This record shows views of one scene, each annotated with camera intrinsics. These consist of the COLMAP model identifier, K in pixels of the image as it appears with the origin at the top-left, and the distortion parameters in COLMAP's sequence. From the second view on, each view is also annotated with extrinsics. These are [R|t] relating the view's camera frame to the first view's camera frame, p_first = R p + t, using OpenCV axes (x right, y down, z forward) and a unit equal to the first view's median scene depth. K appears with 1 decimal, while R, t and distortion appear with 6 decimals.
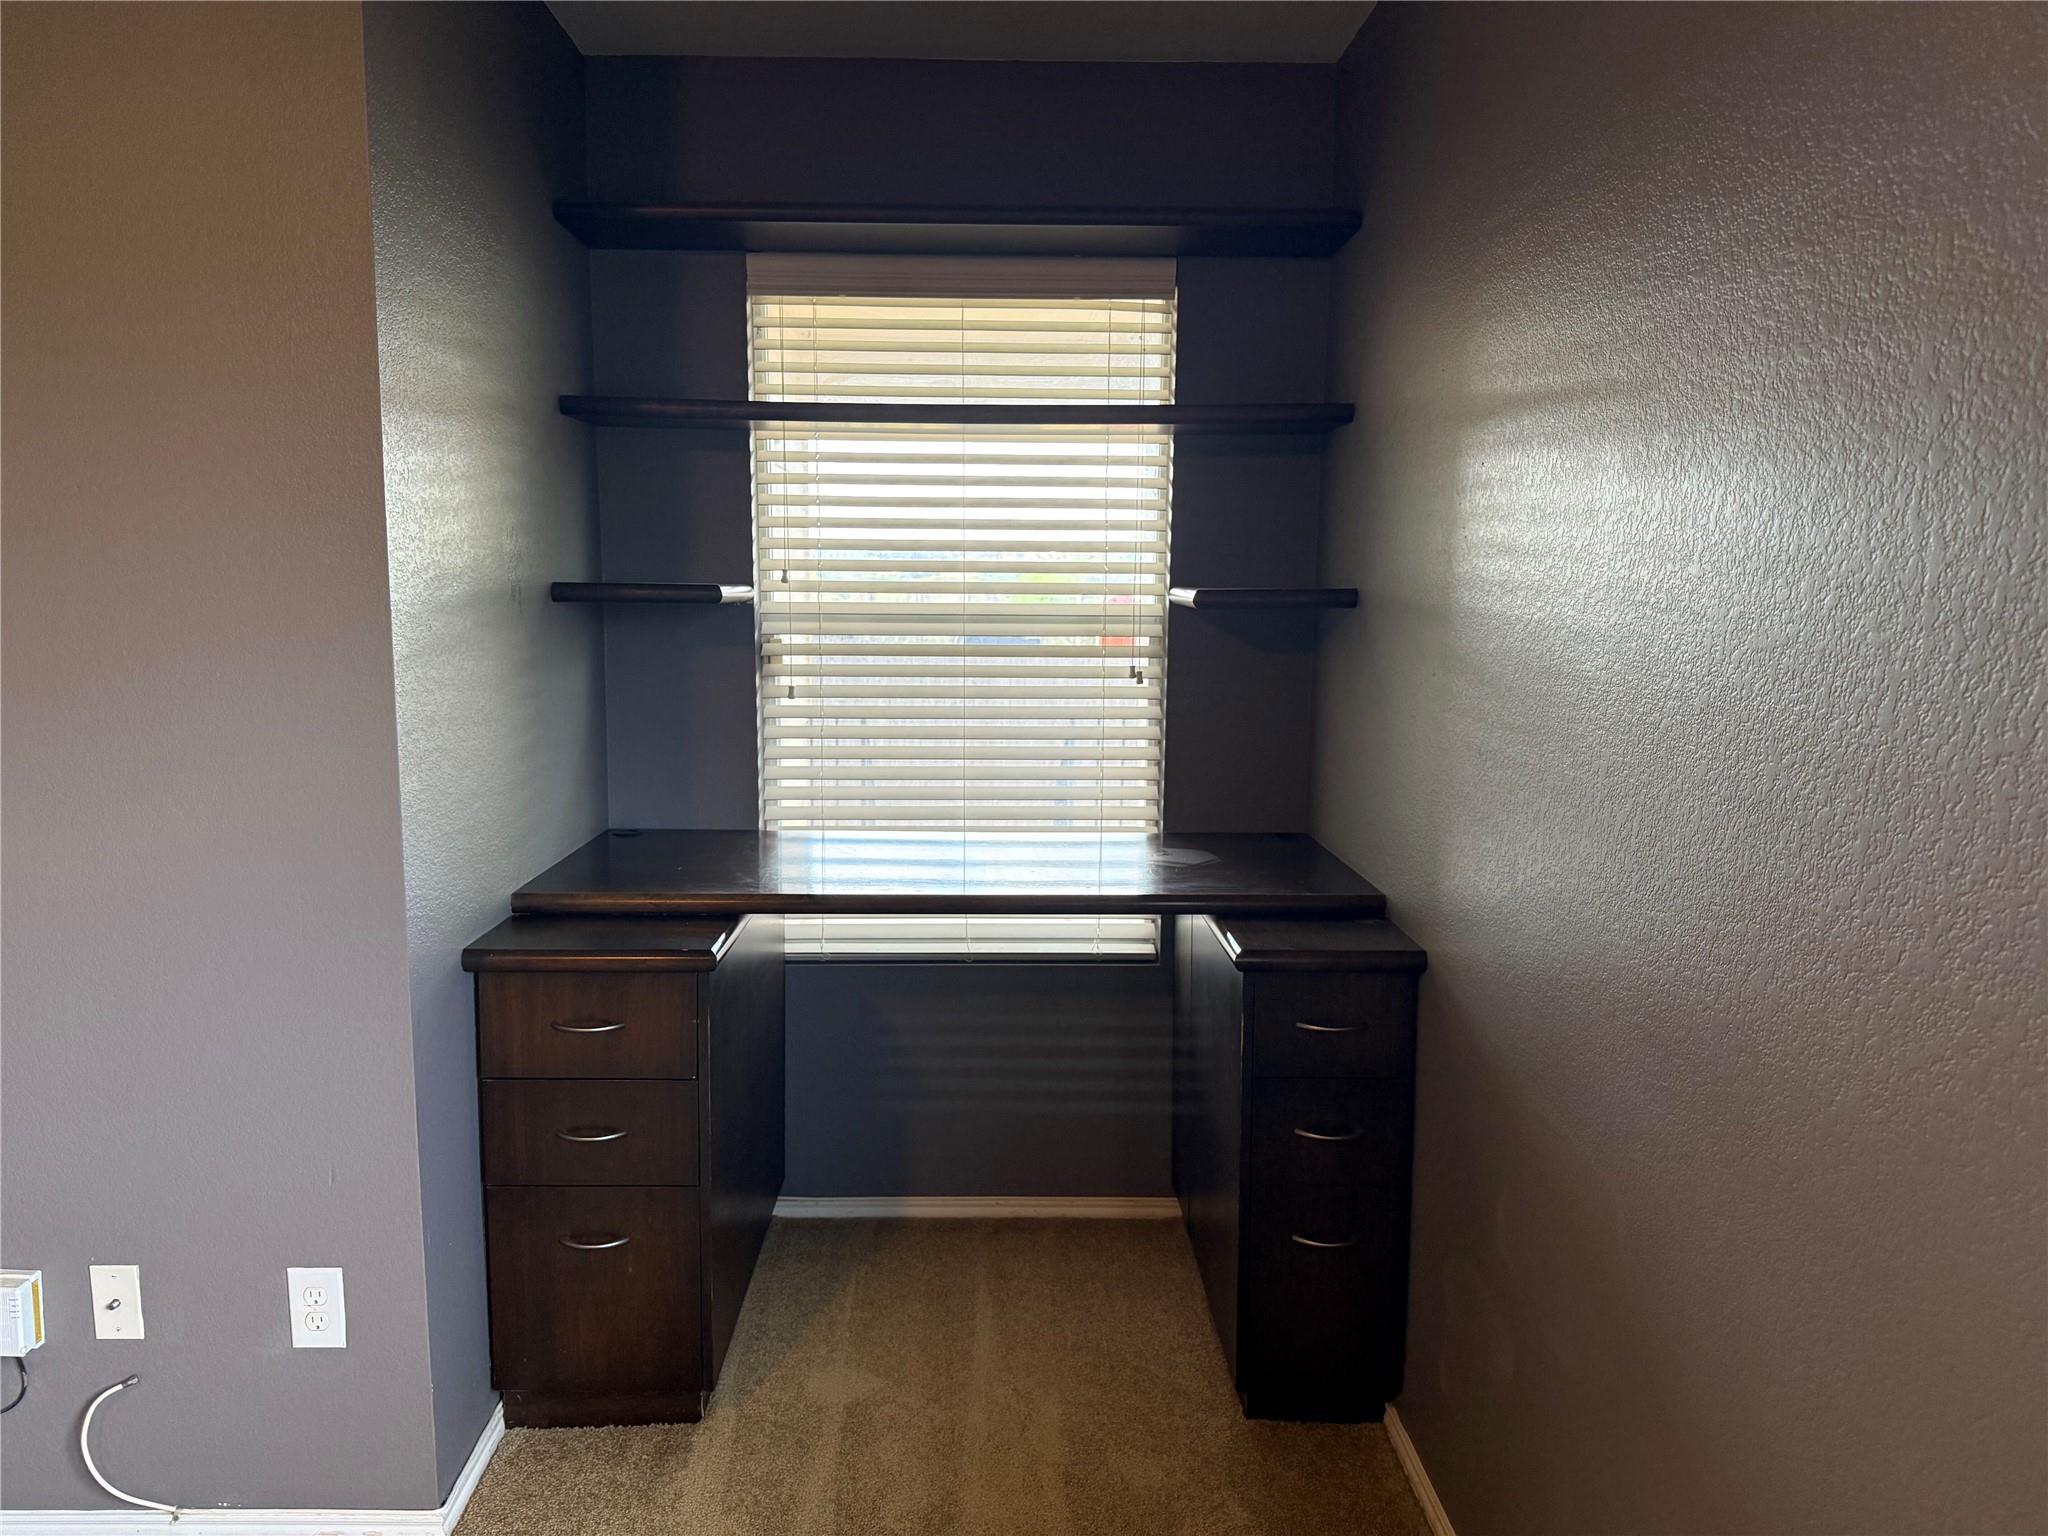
lens RADIAL K [[1424.3, 0, 1021.9], [0, 1424.3, 754.9], [0, 0, 1]] dist [0.095693, -0.119962]
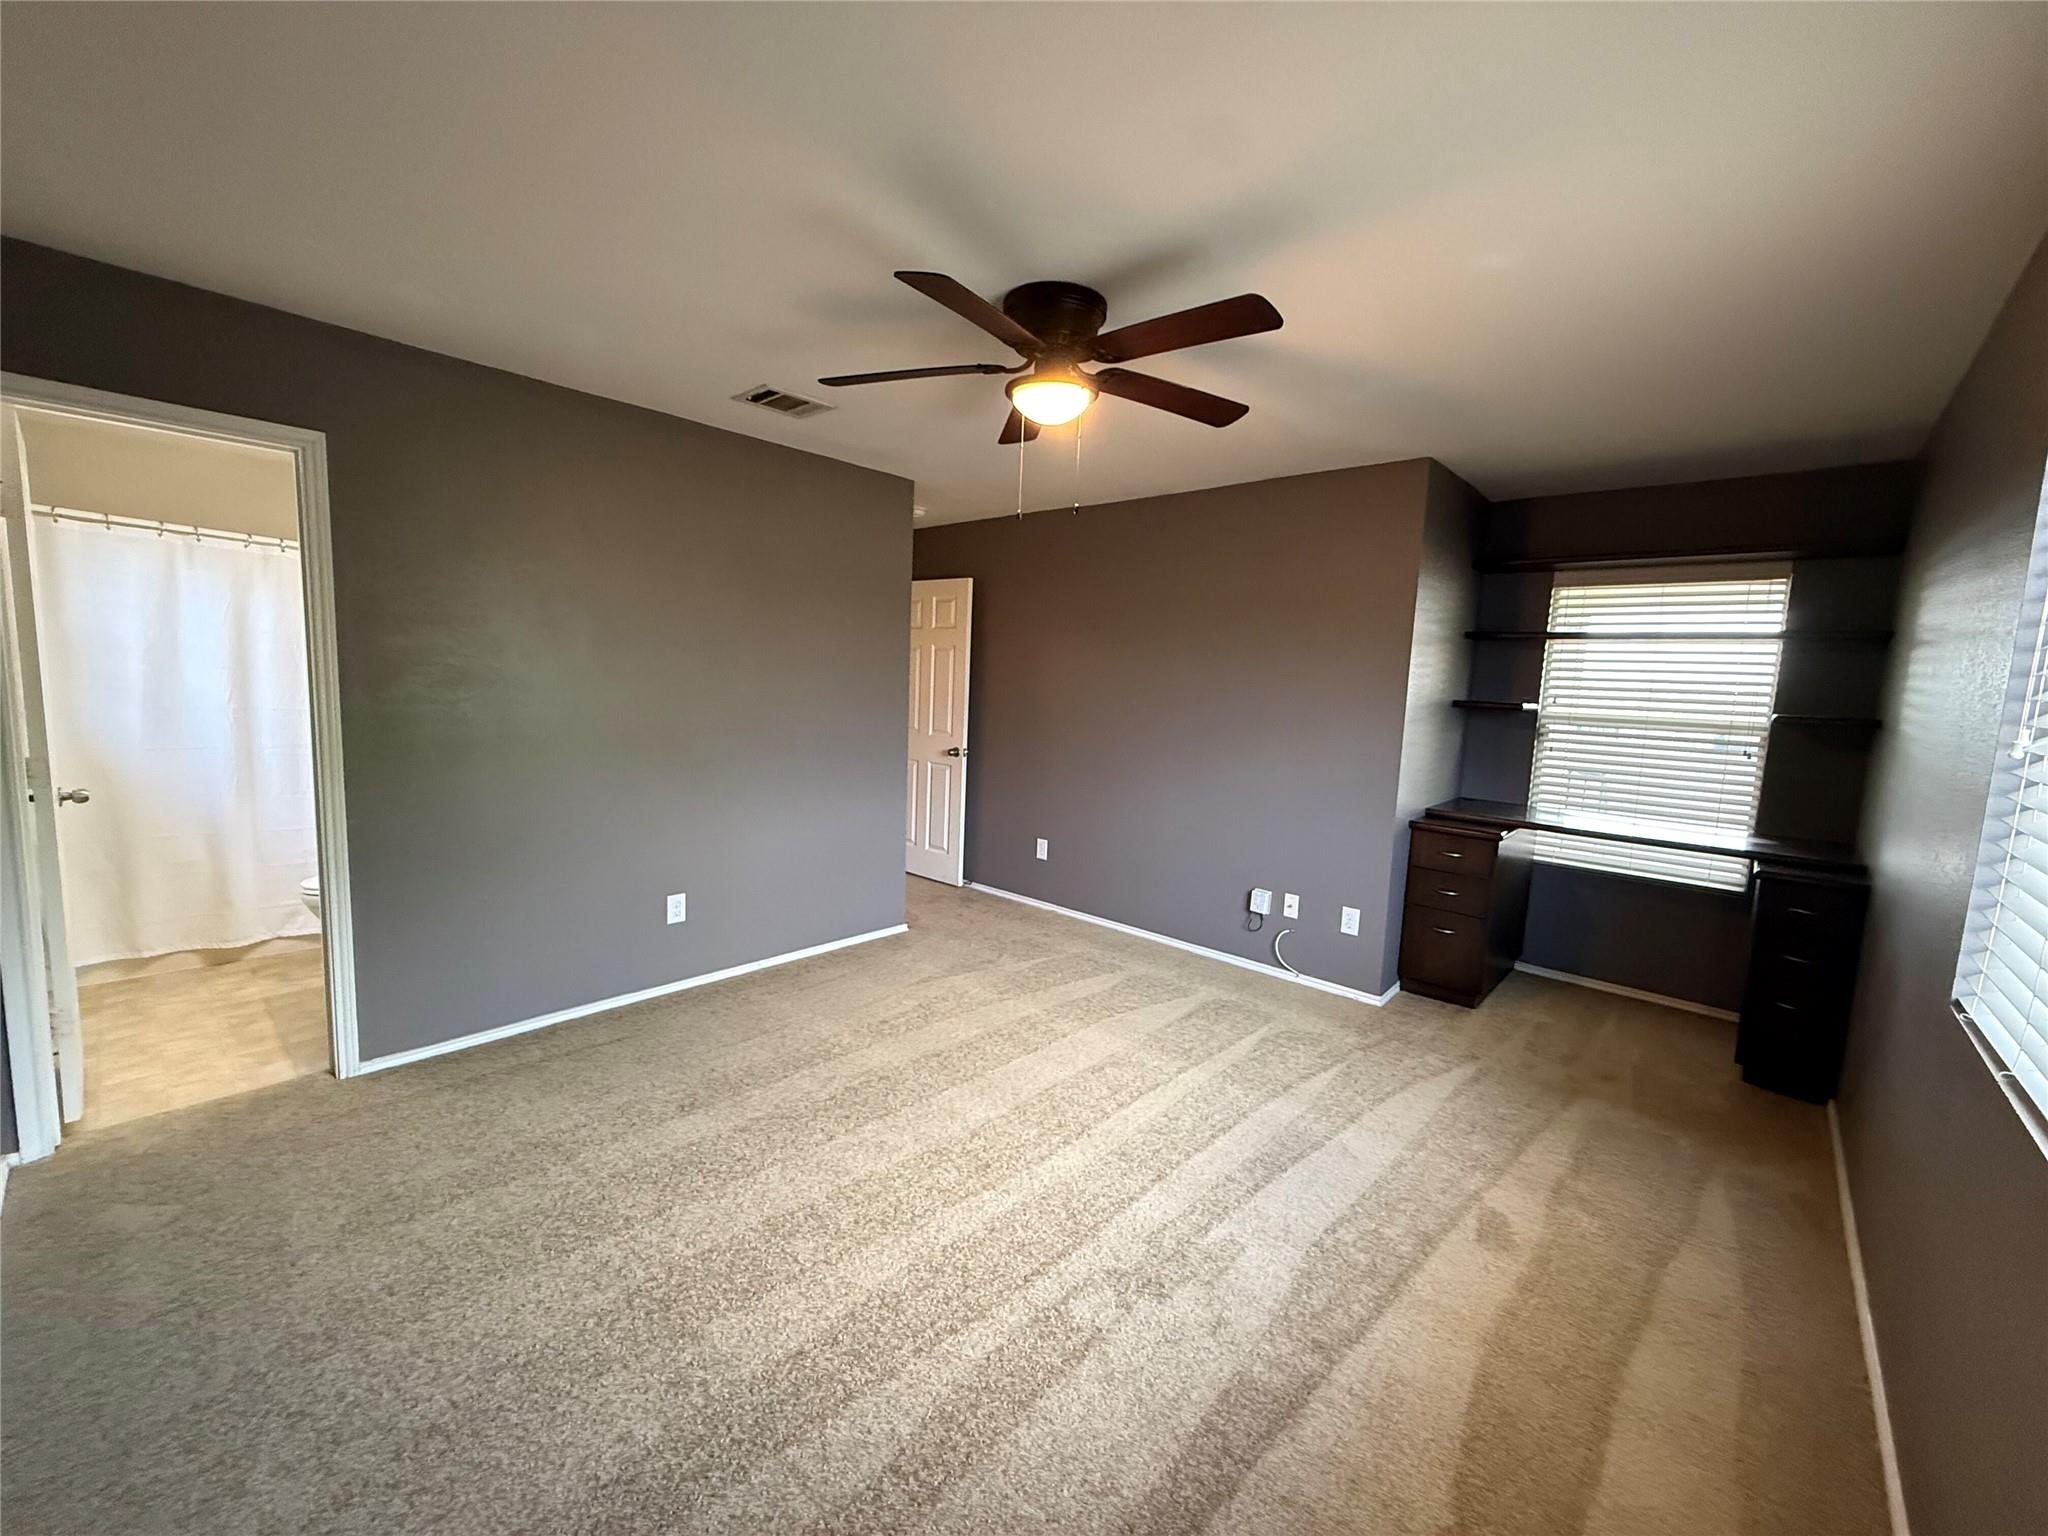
lens RADIAL K [[841.9, 0, 979.6], [0, 841.9, 777.9], [0, 0, 1]] dist [-0.002687, -0.000199]
pose [[0.716432, 0.107640, -0.689303, 0.138101], [-0.117738, 0.992509, 0.032617, 0.076102], [0.687651, 0.057789, 0.723738, -0.723325]]
